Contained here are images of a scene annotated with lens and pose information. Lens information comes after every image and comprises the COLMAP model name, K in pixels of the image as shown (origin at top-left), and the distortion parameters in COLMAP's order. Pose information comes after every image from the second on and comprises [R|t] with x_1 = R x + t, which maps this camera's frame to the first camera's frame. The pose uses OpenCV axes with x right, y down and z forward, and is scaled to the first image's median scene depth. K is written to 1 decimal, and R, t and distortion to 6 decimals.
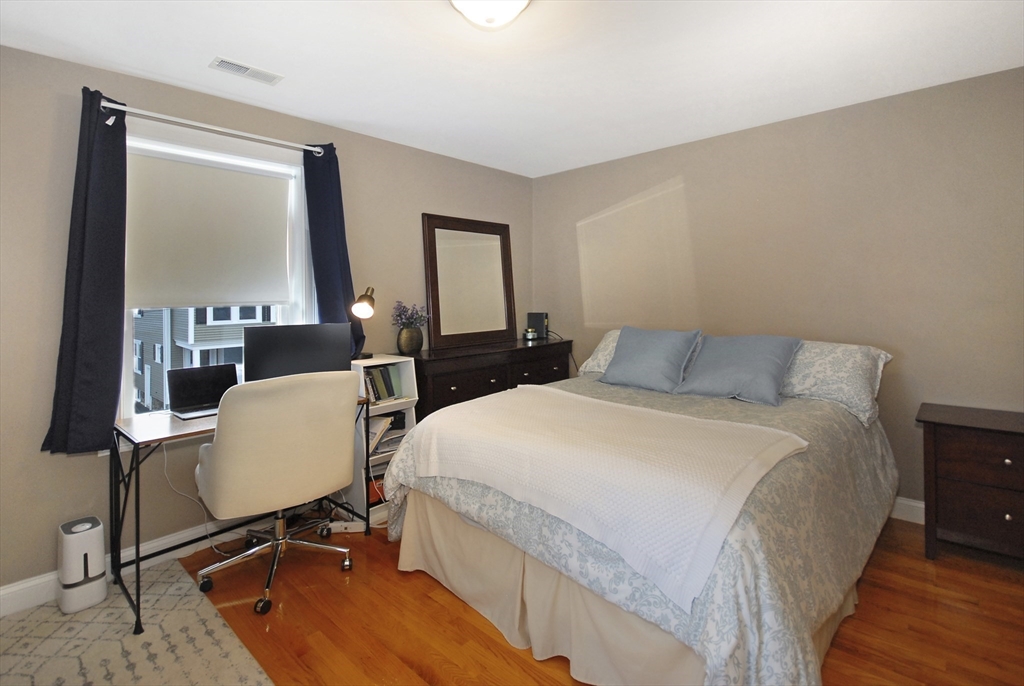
lens RADIAL K [[467.3, 0, 513.1], [0, 467.3, 276.2], [0, 0, 1]] dist [-0.001381, -0.000726]
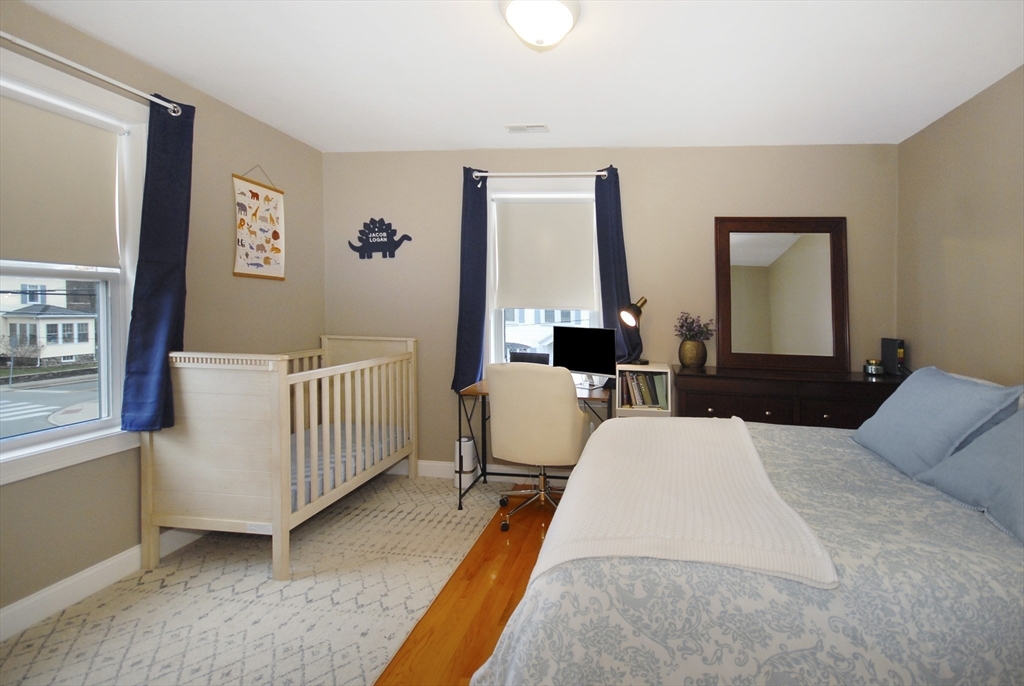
lens RADIAL K [[470.0, 0, 508.5], [0, 470.0, 309.5], [0, 0, 1]] dist [0.000052, 0.000124]
pose [[0.560900, 0.039453, -0.826943, 0.389579], [-0.001802, 0.998920, 0.046435, 0.003812], [0.827882, -0.024555, 0.560365, 0.164471]]
